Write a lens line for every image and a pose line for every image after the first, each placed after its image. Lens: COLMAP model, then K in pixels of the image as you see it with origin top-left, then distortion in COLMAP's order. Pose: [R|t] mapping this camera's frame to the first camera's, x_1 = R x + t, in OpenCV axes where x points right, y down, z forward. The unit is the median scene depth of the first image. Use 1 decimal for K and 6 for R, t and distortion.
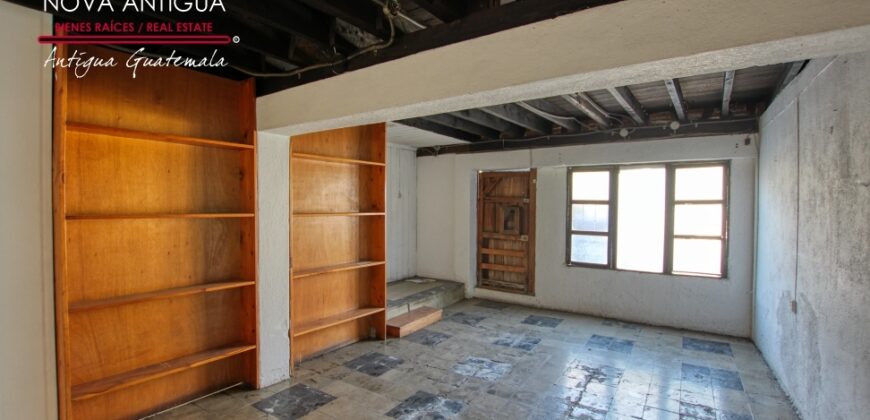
lens RADIAL K [[400.5, 0, 437.3], [0, 400.5, 211.5], [0, 0, 1]] dist [-0.021687, 0.000201]
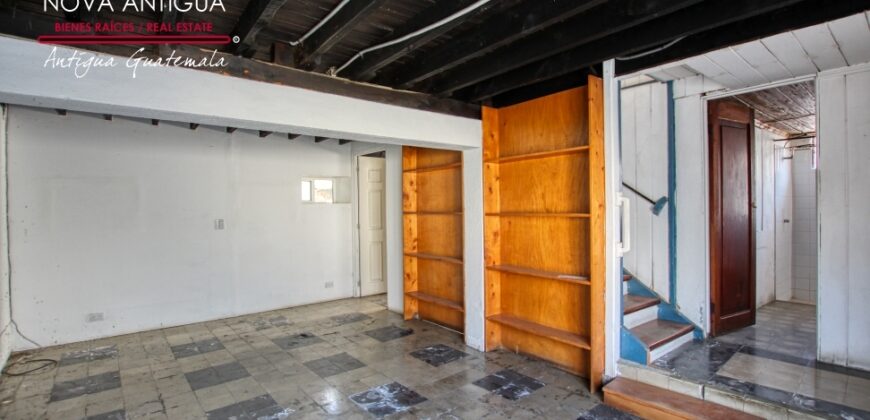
lens RADIAL K [[400.5, 0, 437.3], [0, 400.5, 211.5], [0, 0, 1]] dist [-0.021687, 0.000201]
pose [[-0.286159, 0.010564, -0.958124, 0.764633], [-0.001362, 0.999934, 0.011432, -0.012240], [0.958181, 0.004577, -0.286125, 1.147781]]
